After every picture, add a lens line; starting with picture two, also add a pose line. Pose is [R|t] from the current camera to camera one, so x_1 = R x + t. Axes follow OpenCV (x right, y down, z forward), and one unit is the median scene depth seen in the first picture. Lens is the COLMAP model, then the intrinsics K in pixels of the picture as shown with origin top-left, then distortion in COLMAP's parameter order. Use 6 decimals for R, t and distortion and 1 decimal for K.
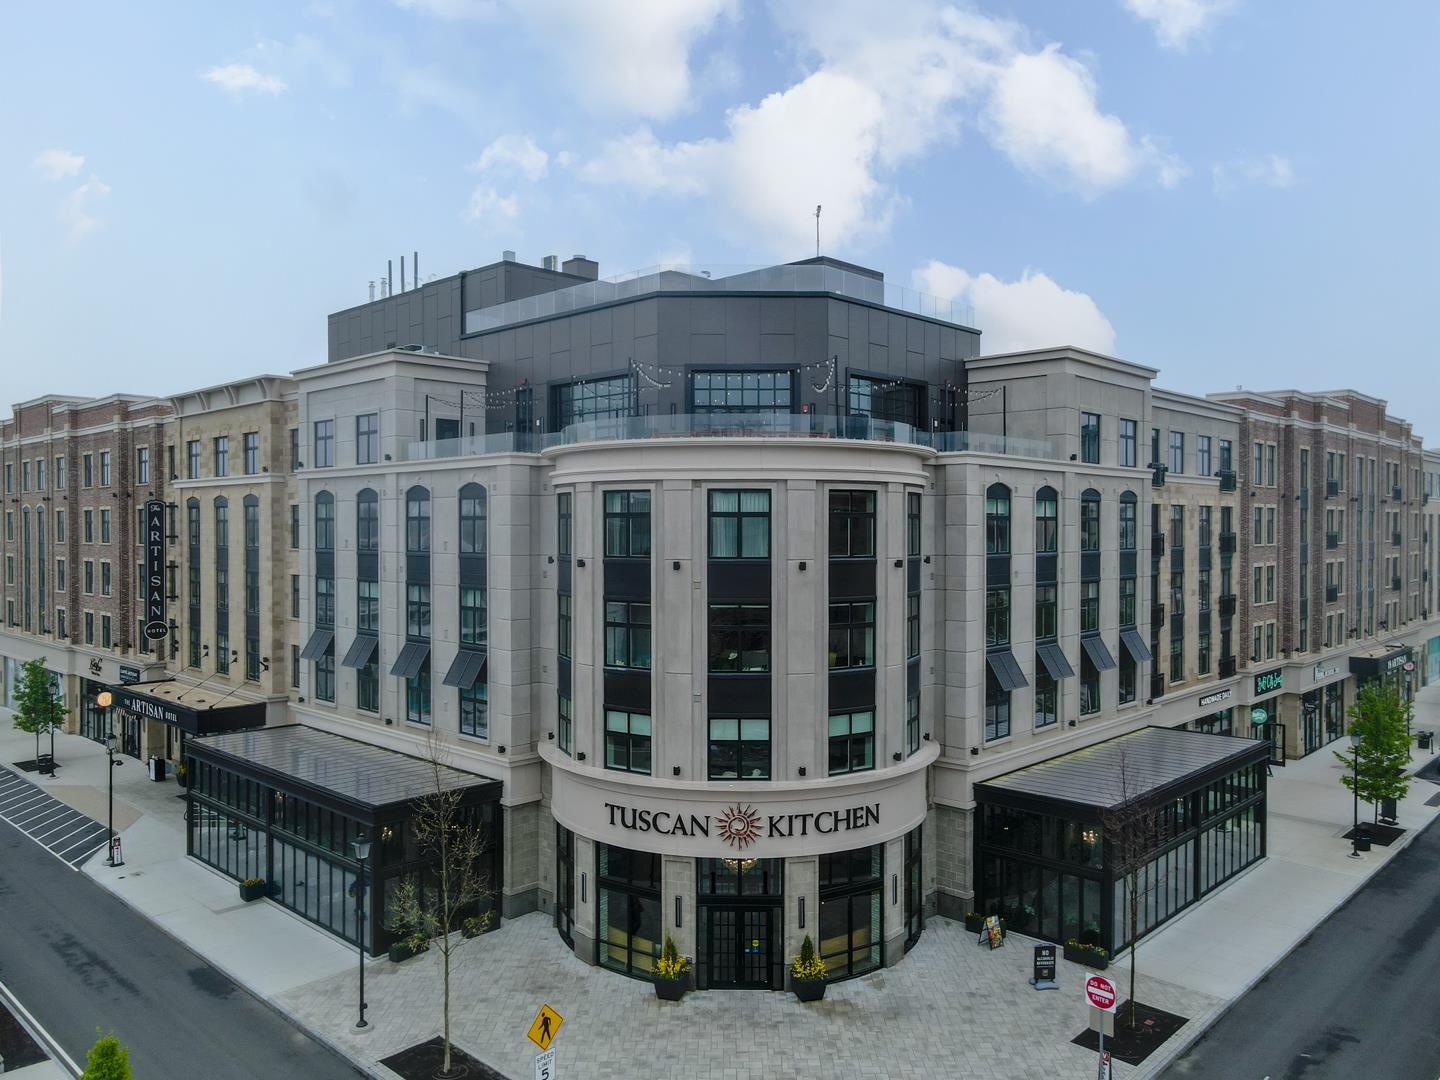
lens RADIAL K [[1072.4, 0, 718.0], [0, 1072.4, 538.8], [0, 0, 1]] dist [0.003500, 0.001852]
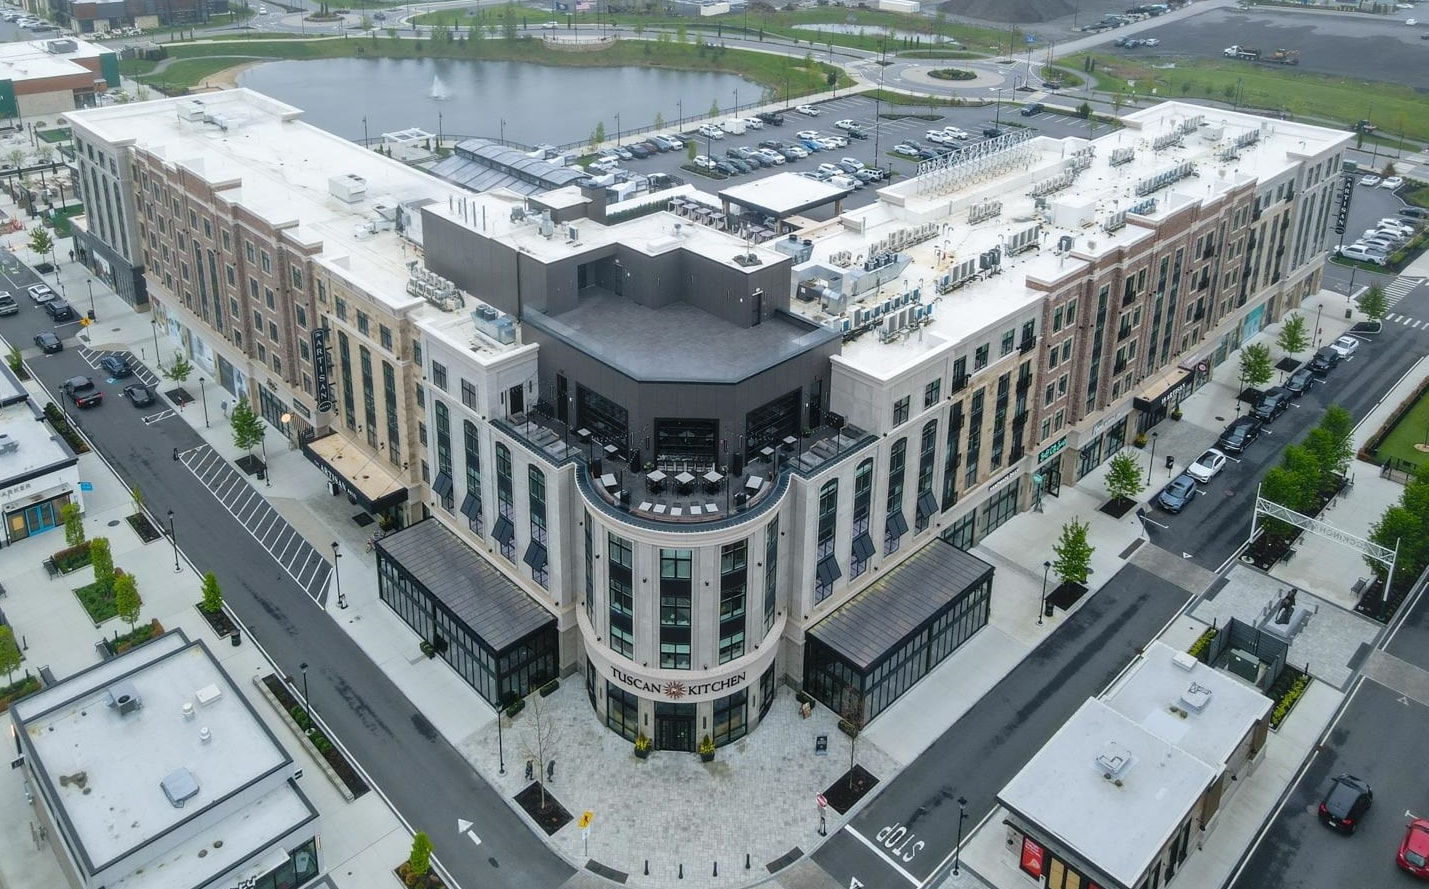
lens RADIAL K [[1098.7, 0, 695.2], [0, 1098.7, 173.1], [0, 0, 1]] dist [-0.031013, 0.024574]
pose [[0.999122, 0.021991, -0.035649, 0.110486], [-0.011430, 0.961927, 0.273066, -1.248858], [0.040297, -0.272419, 0.961334, -0.747936]]
